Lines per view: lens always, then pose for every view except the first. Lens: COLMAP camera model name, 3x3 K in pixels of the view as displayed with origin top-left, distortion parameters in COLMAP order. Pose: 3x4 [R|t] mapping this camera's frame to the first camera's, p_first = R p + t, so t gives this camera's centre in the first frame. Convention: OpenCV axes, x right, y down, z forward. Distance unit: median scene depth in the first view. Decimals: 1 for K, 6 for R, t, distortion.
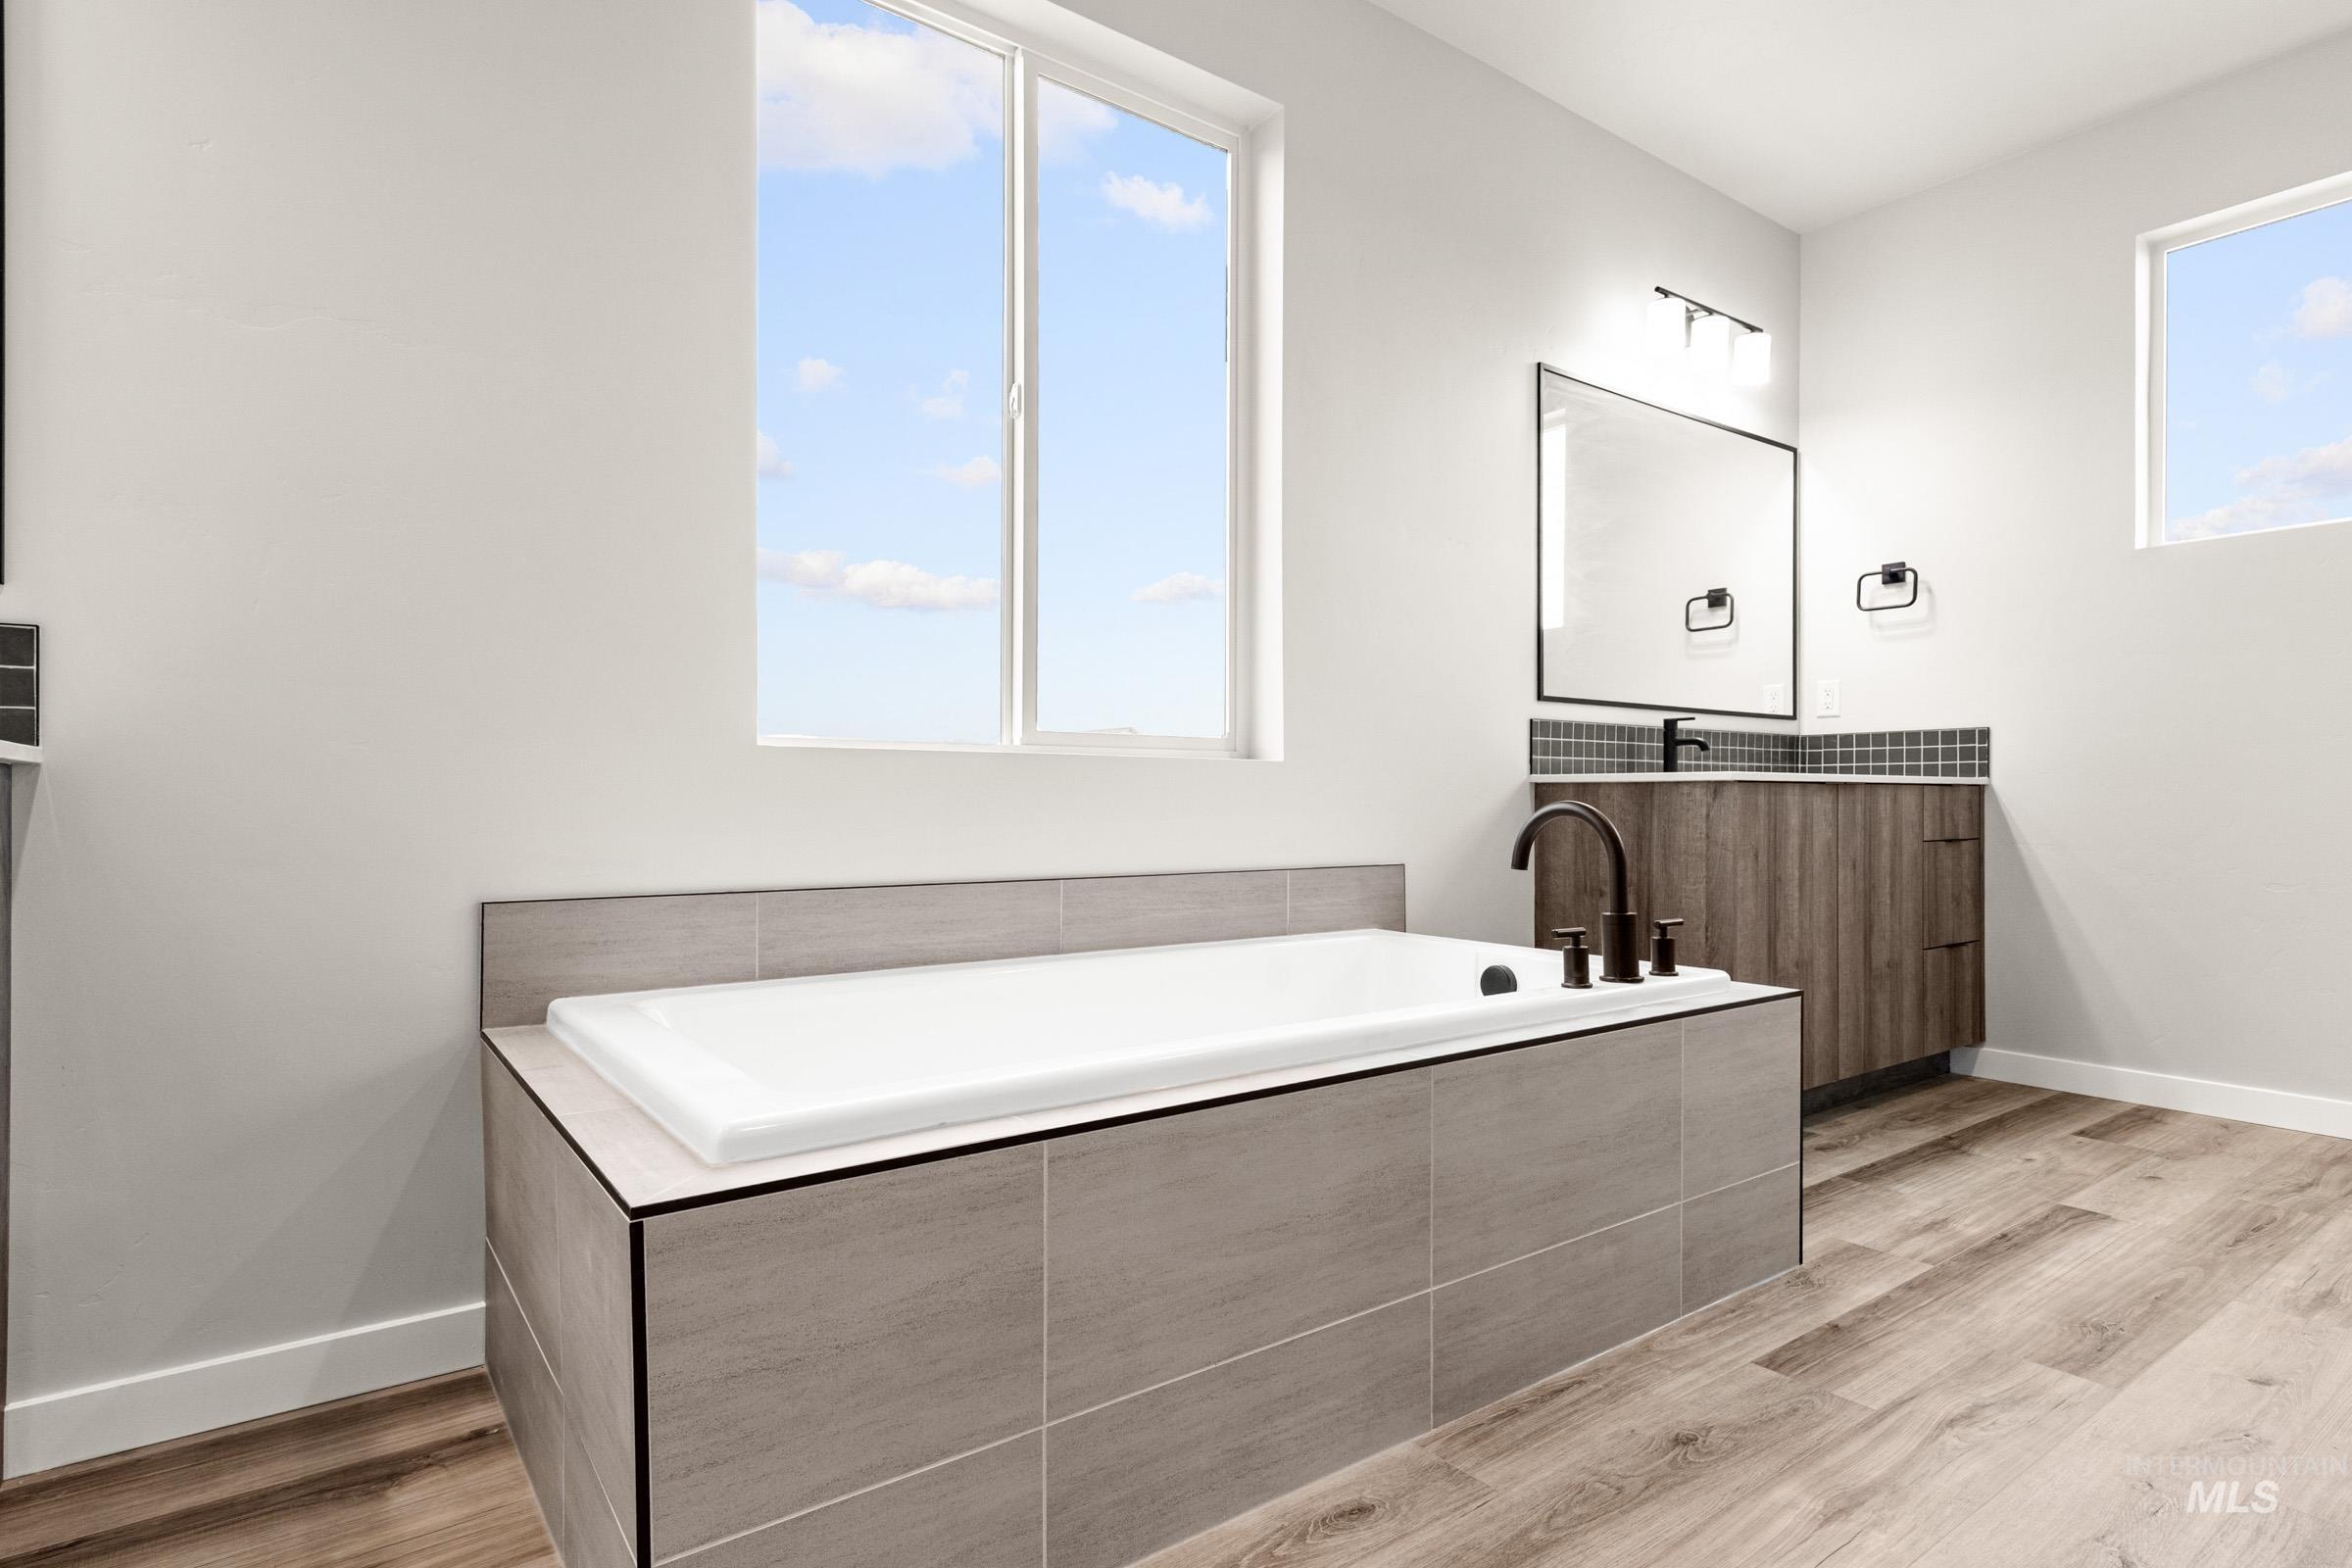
lens RADIAL K [[1216.8, 0, 1172.9], [0, 1216.8, 802.6], [0, 0, 1]] dist [-0.001755, 0.001502]
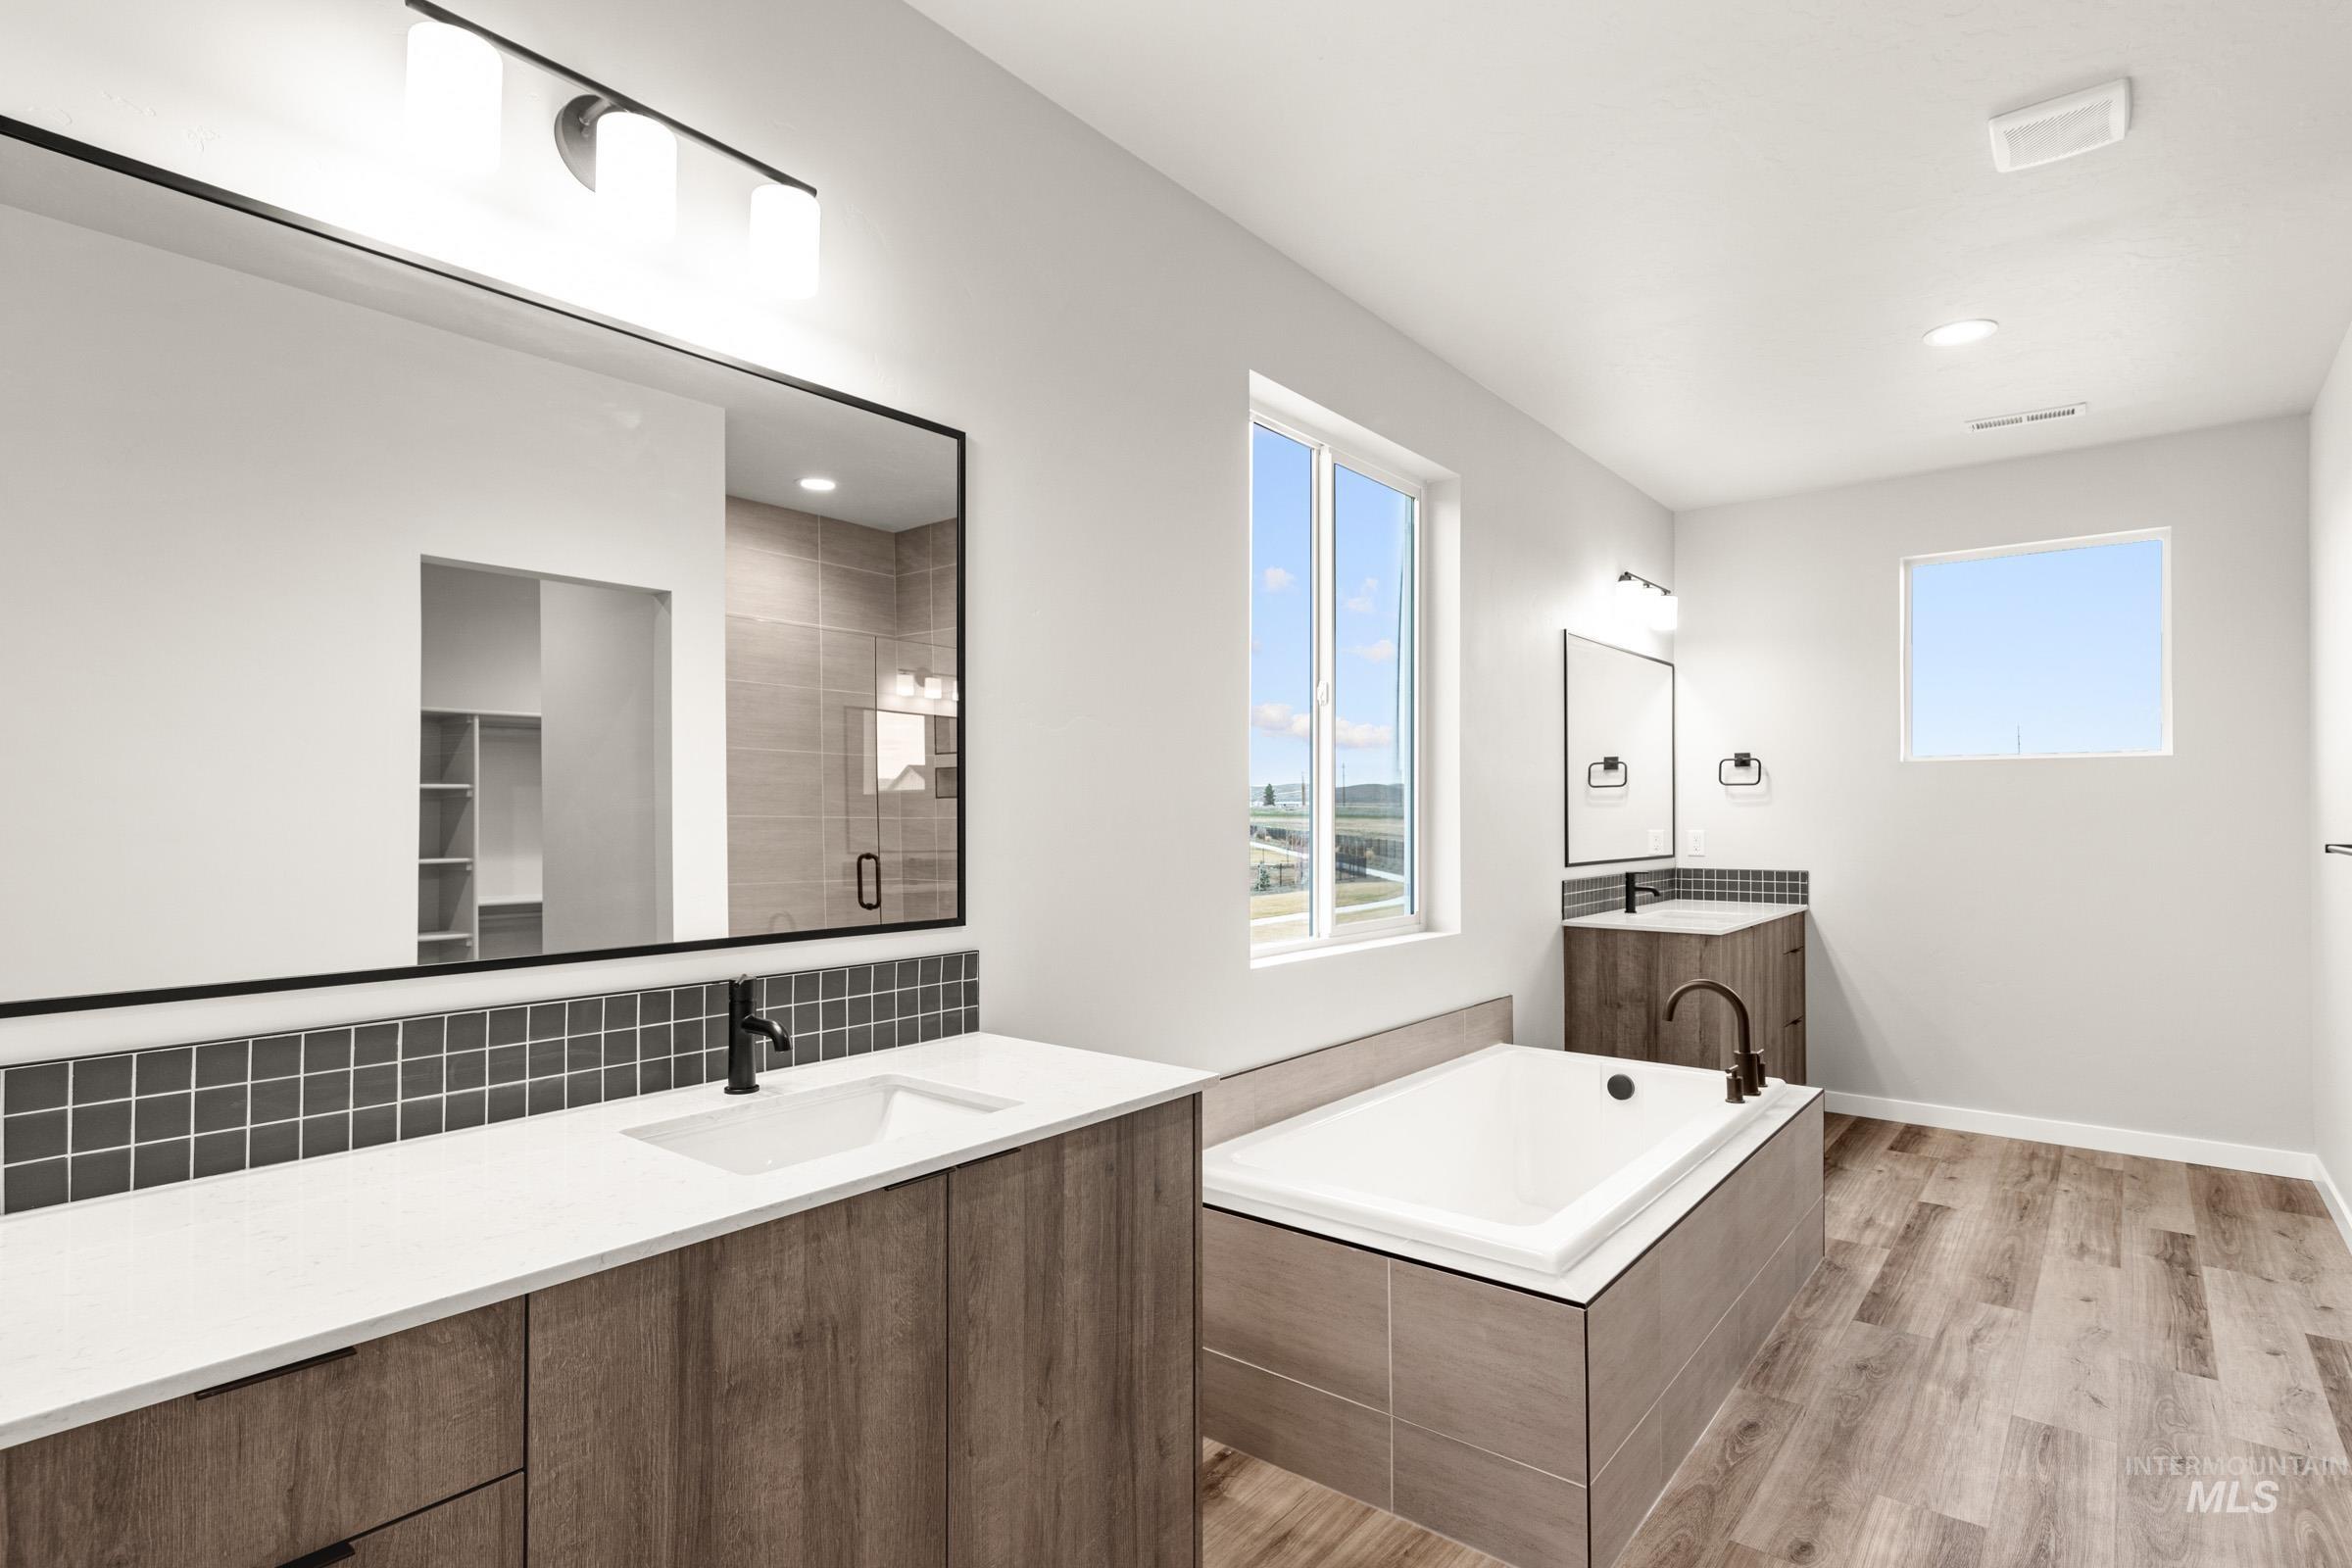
lens RADIAL K [[1216.8, 0, 1118.8], [0, 1216.8, 795.1], [0, 0, 1]] dist [-0.001755, 0.001502]
pose [[0.967721, -0.000438, 0.252024, -0.644737], [0.002255, 0.999973, -0.006923, -0.183623], [-0.252014, 0.007268, 0.967696, -0.276633]]
